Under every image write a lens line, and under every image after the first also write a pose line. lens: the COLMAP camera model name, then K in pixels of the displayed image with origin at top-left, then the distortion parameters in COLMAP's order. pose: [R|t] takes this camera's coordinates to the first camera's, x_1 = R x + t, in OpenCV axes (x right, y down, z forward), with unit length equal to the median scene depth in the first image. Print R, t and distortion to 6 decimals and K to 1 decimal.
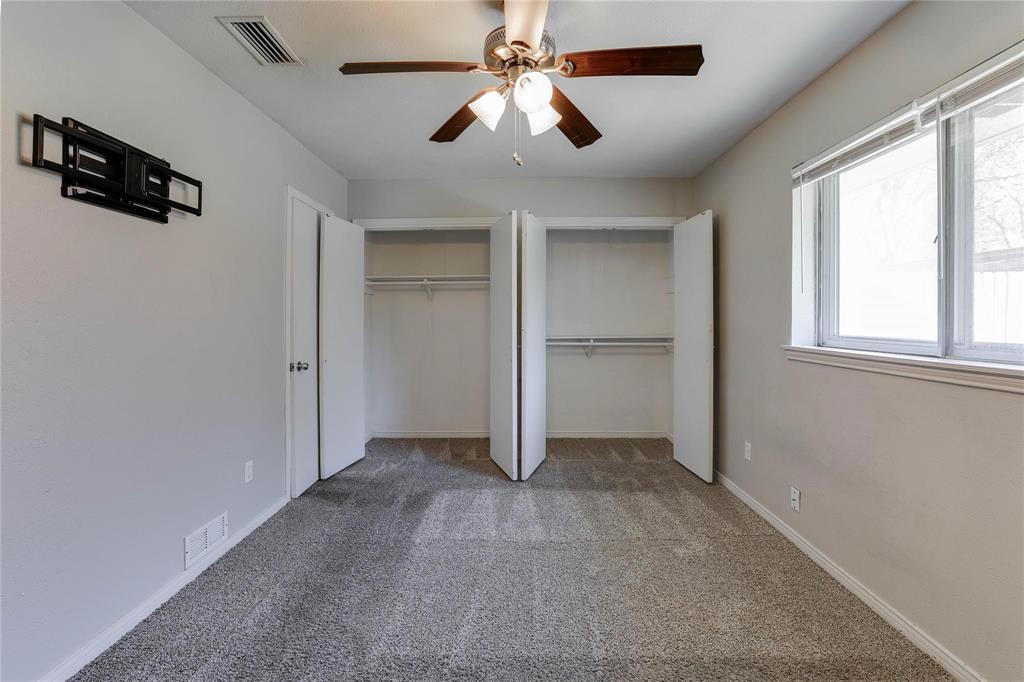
lens RADIAL K [[448.1, 0, 507.4], [0, 448.1, 321.3], [0, 0, 1]] dist [-0.044909, 0.016037]
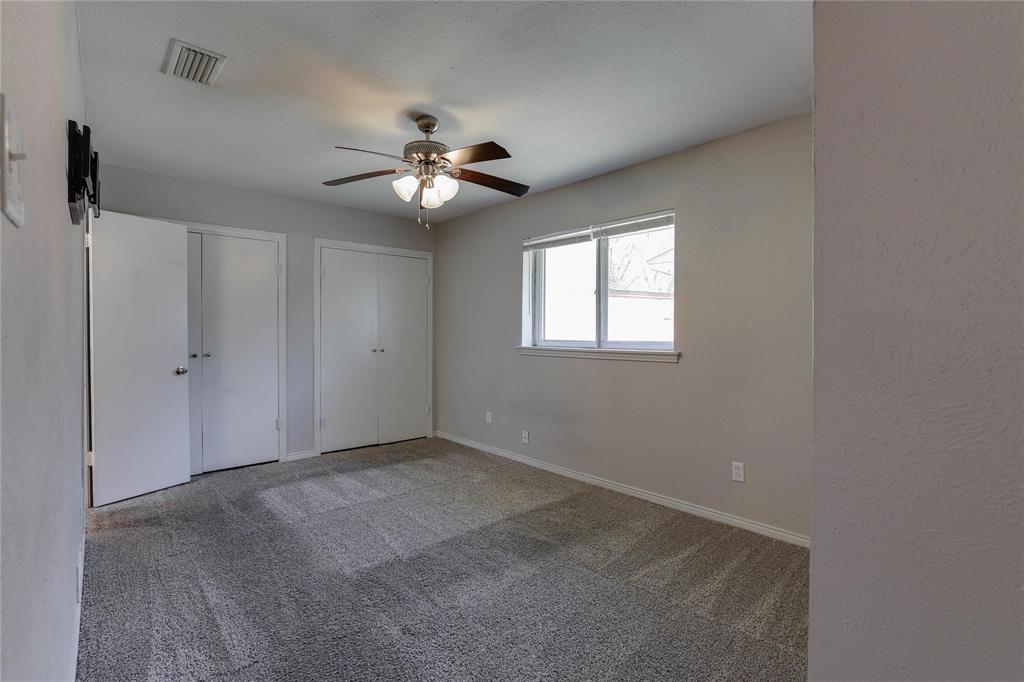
lens RADIAL K [[466.9, 0, 500.0], [0, 466.9, 341.0], [0, 0, 1]] dist [0.000700, 0.000105]
pose [[0.742557, -0.010914, 0.669694, -0.627686], [-0.000838, 0.999851, 0.017224, 0.005554], [-0.669782, -0.013351, 0.742438, -0.266533]]
